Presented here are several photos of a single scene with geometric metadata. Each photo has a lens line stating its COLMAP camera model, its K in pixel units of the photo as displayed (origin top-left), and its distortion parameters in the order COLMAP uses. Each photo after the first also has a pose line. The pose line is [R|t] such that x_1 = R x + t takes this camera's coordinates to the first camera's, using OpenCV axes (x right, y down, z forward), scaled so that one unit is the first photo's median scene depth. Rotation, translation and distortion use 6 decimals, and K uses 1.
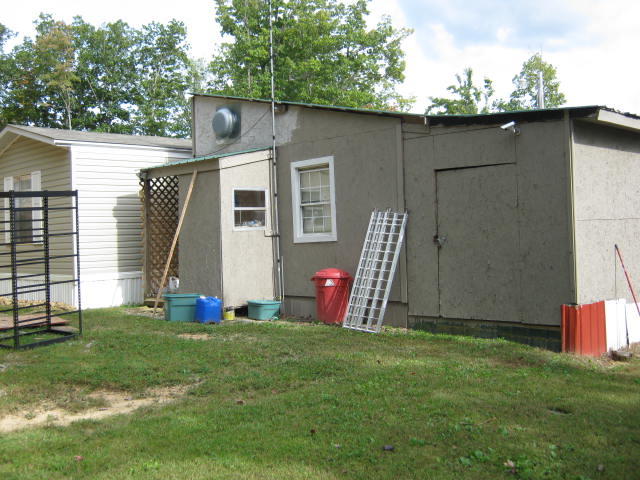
lens RADIAL K [[700.5, 0, 320.4], [0, 700.5, 240.1], [0, 0, 1]] dist [-0.114548, 0.000000]
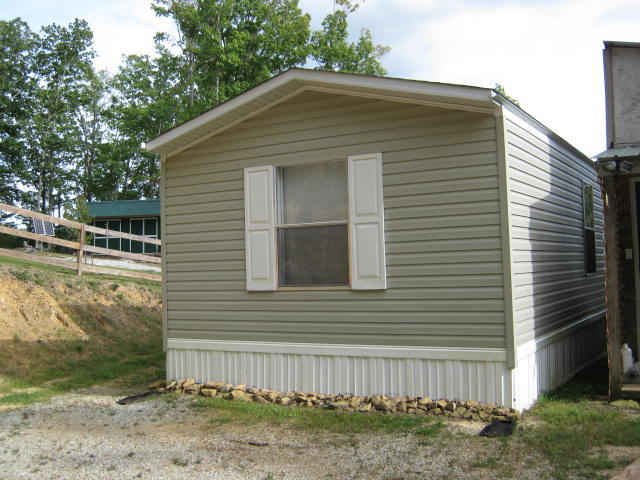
lens RADIAL K [[700.5, 0, 319.8], [0, 700.5, 240.0], [0, 0, 1]] dist [-0.114548, 0.000000]
pose [[0.970591, 0.015886, 0.240212, -0.118366], [-0.003400, 0.998625, -0.052306, -0.000748], [-0.240712, 0.049951, 0.969310, 0.097336]]
